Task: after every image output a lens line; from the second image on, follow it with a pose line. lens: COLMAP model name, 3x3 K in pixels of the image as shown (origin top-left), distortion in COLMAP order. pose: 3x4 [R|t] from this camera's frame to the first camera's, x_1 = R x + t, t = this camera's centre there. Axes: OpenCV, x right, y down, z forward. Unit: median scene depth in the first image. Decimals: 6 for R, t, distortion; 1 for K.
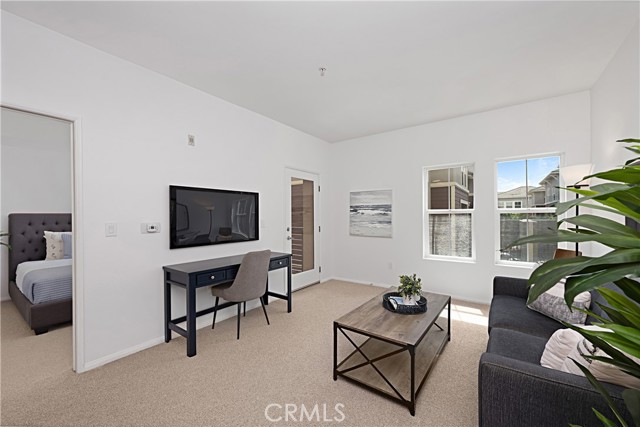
lens RADIAL K [[270.0, 0, 318.1], [0, 270.0, 217.4], [0, 0, 1]] dist [-0.002932, -0.000185]
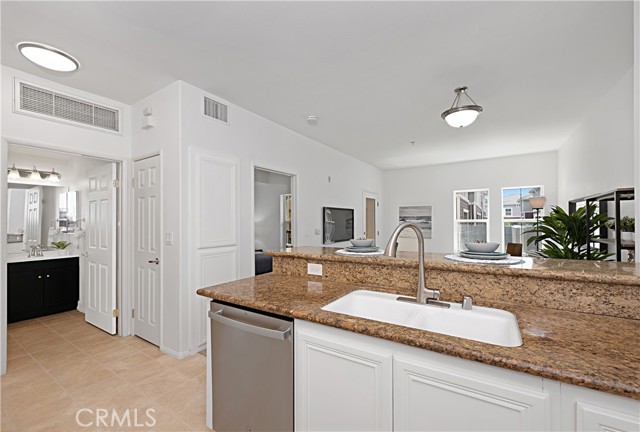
lens RADIAL K [[270.0, 0, 323.7], [0, 270.0, 221.8], [0, 0, 1]] dist [-0.002932, -0.000185]
pose [[0.999296, -0.001308, 0.037482, -0.352782], [0.001605, 0.999968, -0.007898, -0.005481], [-0.037471, 0.007953, 0.999266, -0.416273]]
